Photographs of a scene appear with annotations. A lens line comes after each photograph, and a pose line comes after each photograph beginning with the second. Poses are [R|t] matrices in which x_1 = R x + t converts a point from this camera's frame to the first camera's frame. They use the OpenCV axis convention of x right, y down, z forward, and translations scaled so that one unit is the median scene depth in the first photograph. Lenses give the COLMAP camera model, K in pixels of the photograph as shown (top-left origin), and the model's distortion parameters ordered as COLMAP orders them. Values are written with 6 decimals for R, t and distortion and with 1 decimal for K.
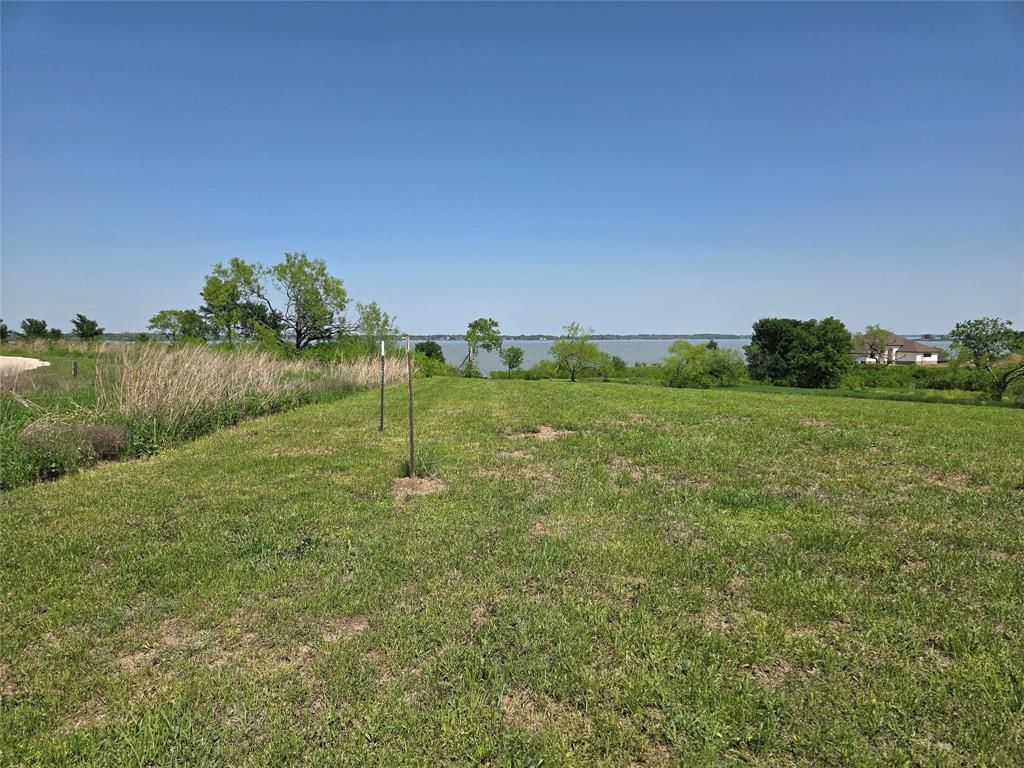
lens RADIAL K [[676.3, 0, 513.0], [0, 676.3, 384.6], [0, 0, 1]] dist [0.068295, -0.052550]
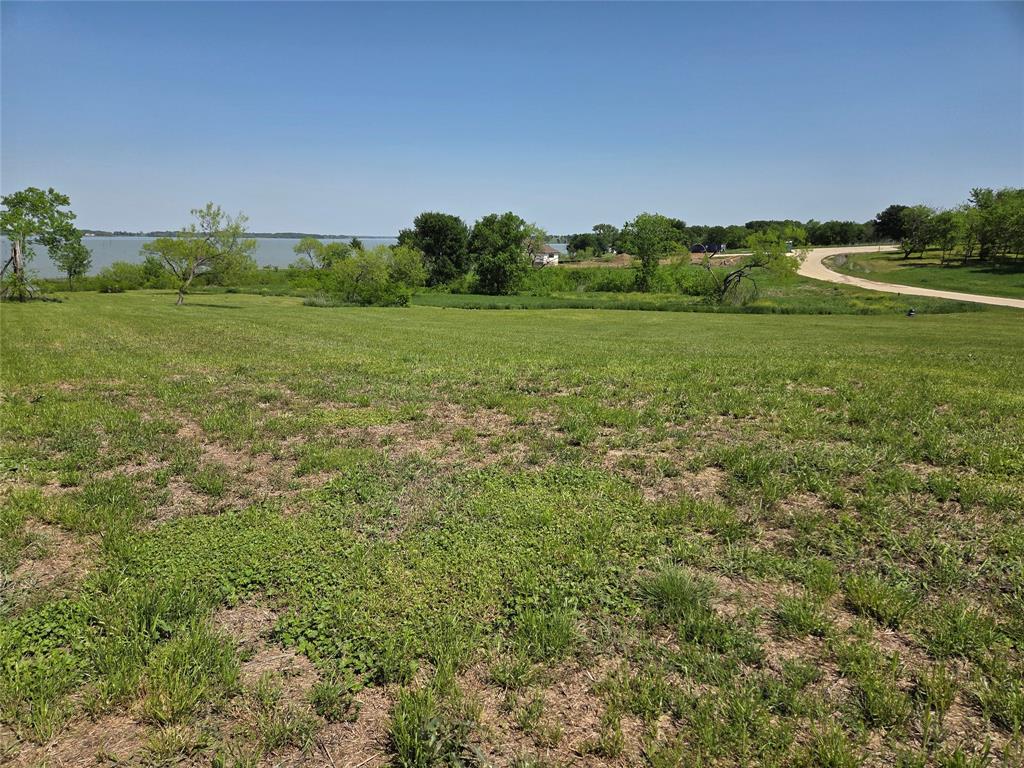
lens RADIAL K [[676.3, 0, 476.2], [0, 676.3, 376.7], [0, 0, 1]] dist [0.068295, -0.052550]
pose [[0.854381, -0.096186, 0.510667, -0.028150], [0.027653, 0.989743, 0.140157, -0.012332], [-0.518910, -0.105626, 0.848278, 0.244614]]
